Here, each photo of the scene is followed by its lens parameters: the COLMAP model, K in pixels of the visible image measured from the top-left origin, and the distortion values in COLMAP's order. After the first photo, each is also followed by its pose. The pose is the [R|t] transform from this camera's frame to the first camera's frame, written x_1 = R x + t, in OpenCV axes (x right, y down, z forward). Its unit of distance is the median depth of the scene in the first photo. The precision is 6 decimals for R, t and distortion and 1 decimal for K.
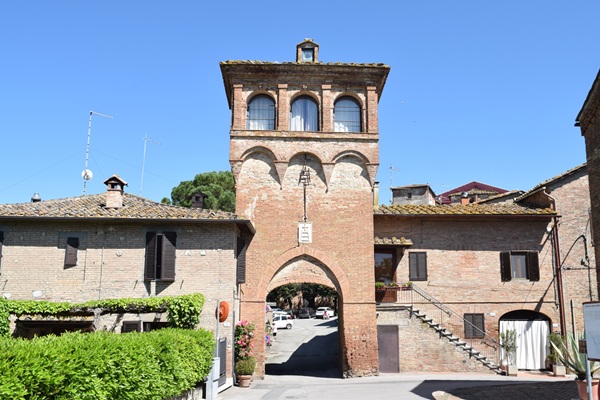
lens RADIAL K [[582.8, 0, 300.0], [0, 582.8, 200.0], [0, 0, 1]] dist [-0.066557, -0.000475]
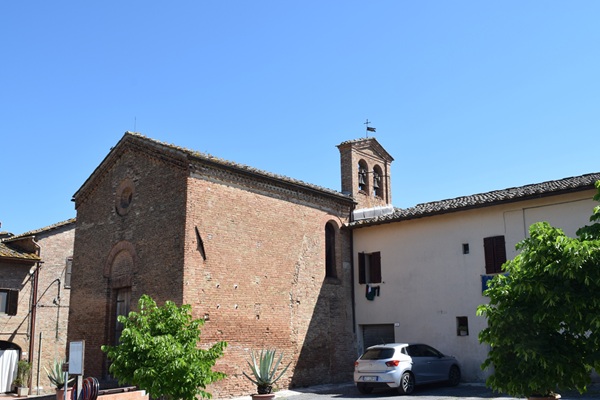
lens RADIAL K [[568.0, 0, 300.0], [0, 568.0, 200.0], [0, 0, 1]] dist [-0.047739, -0.001368]
pose [[0.633872, 0.169388, 0.754662, -0.119771], [-0.130223, 0.985167, -0.111747, -0.039470], [-0.762397, -0.027441, 0.646528, -0.173184]]
